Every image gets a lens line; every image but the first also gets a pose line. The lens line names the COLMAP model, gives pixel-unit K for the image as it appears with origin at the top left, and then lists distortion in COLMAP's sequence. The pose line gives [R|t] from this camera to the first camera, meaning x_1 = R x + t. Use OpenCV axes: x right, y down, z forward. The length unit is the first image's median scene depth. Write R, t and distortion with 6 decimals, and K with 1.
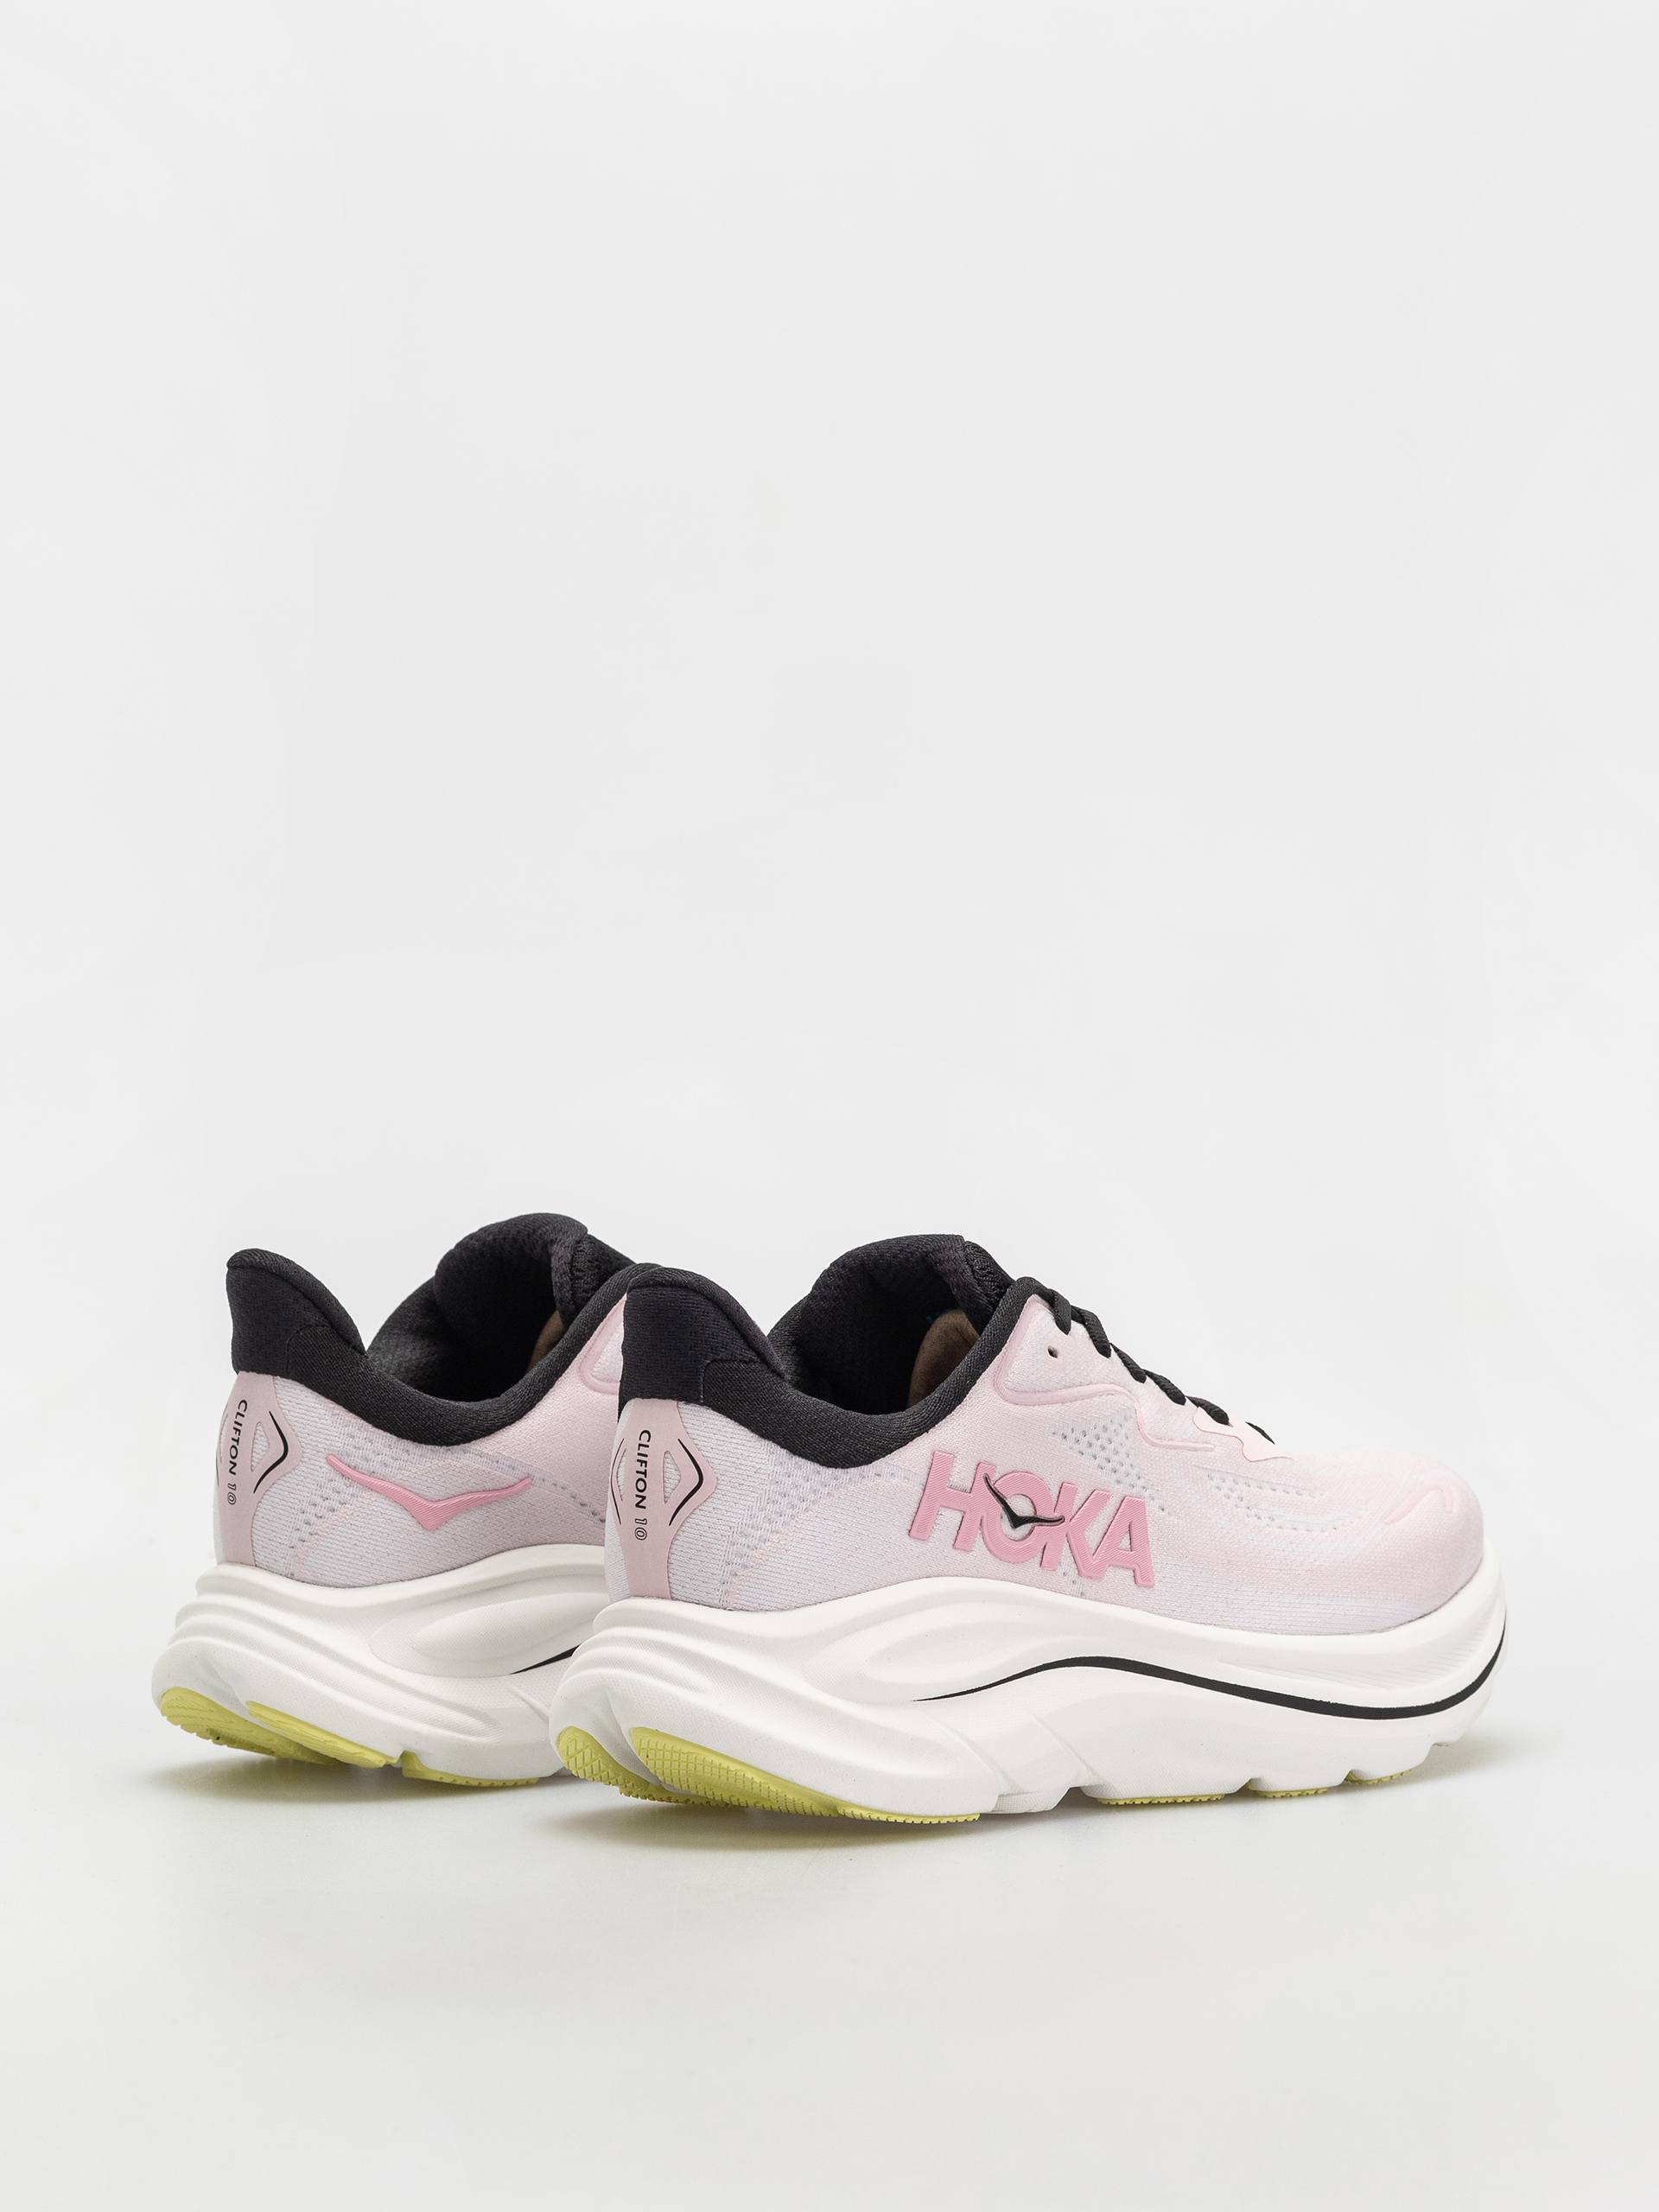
lens RADIAL K [[6045.4, 0, 829.5], [0, 6045.4, 1106.0], [0, 0, 1]] dist [0.006099, 9.178109]
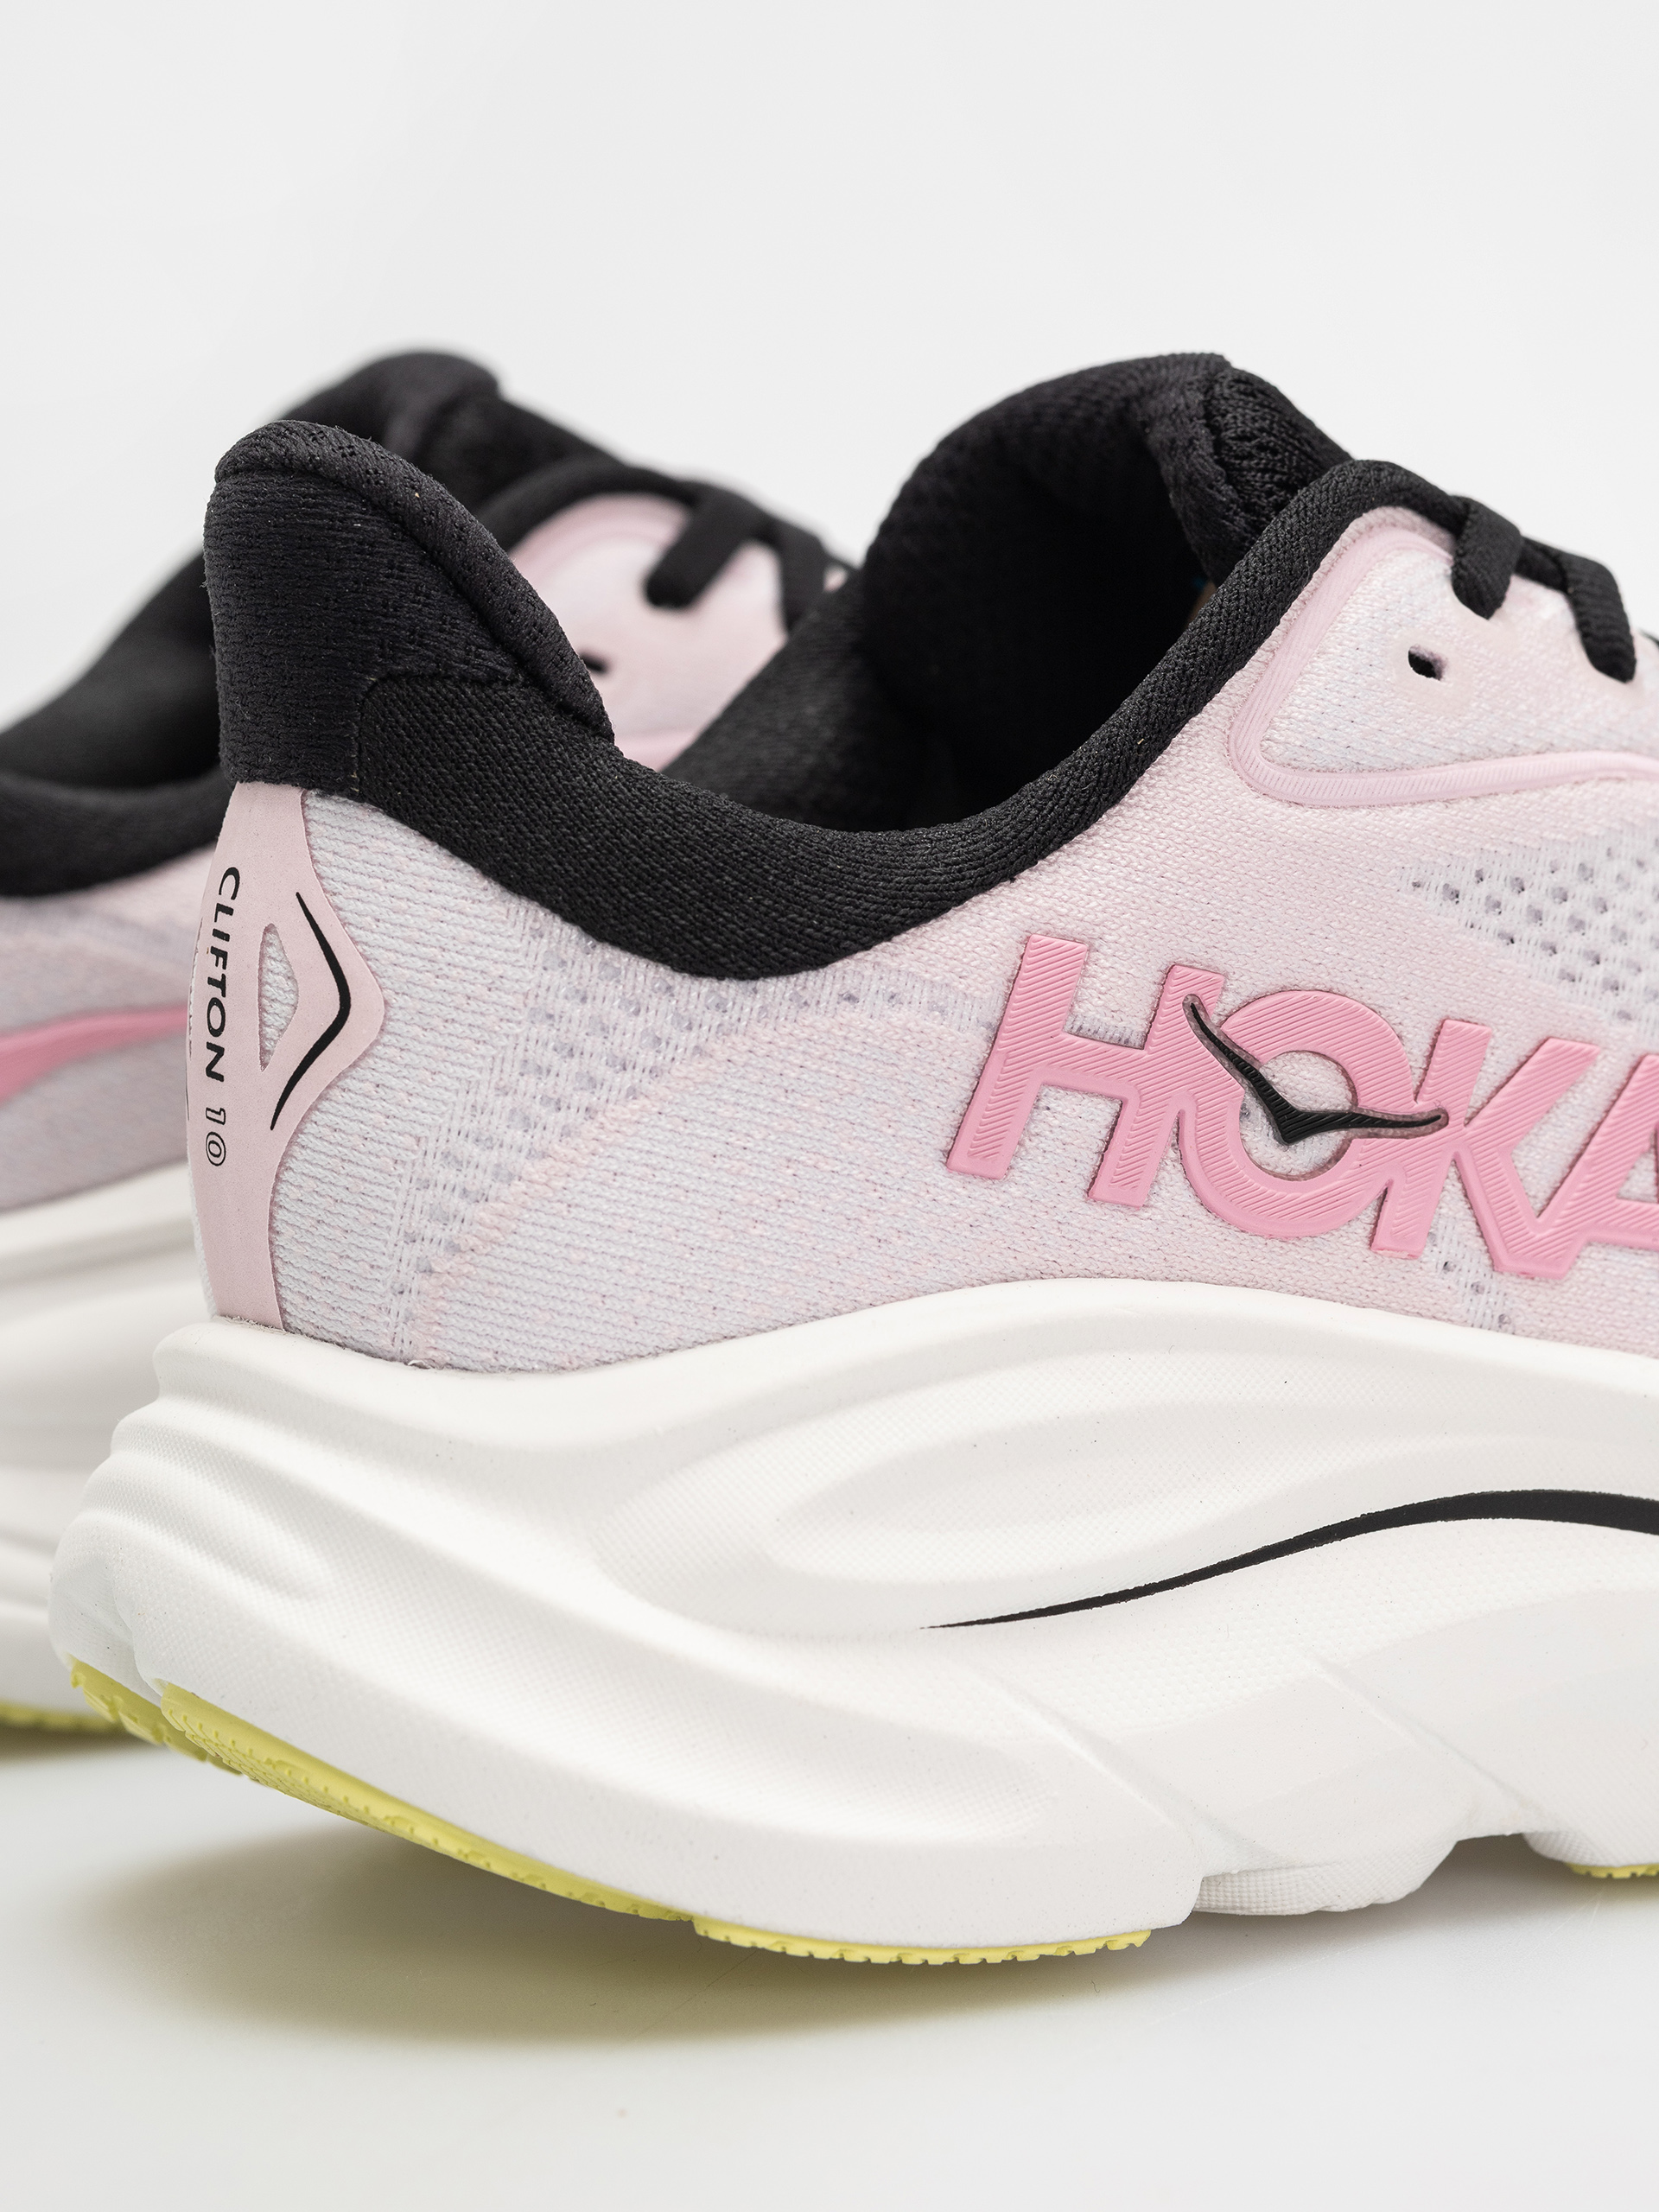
lens RADIAL K [[6045.4, 0, 829.5], [0, 6045.4, 1106.0], [0, 0, 1]] dist [0.006099, 9.178109]
pose [[0.966887, 0.018451, -0.254538, 0.097579], [0.006212, 0.995386, 0.095753, 0.032677], [0.255130, -0.094164, 0.962311, 0.647255]]
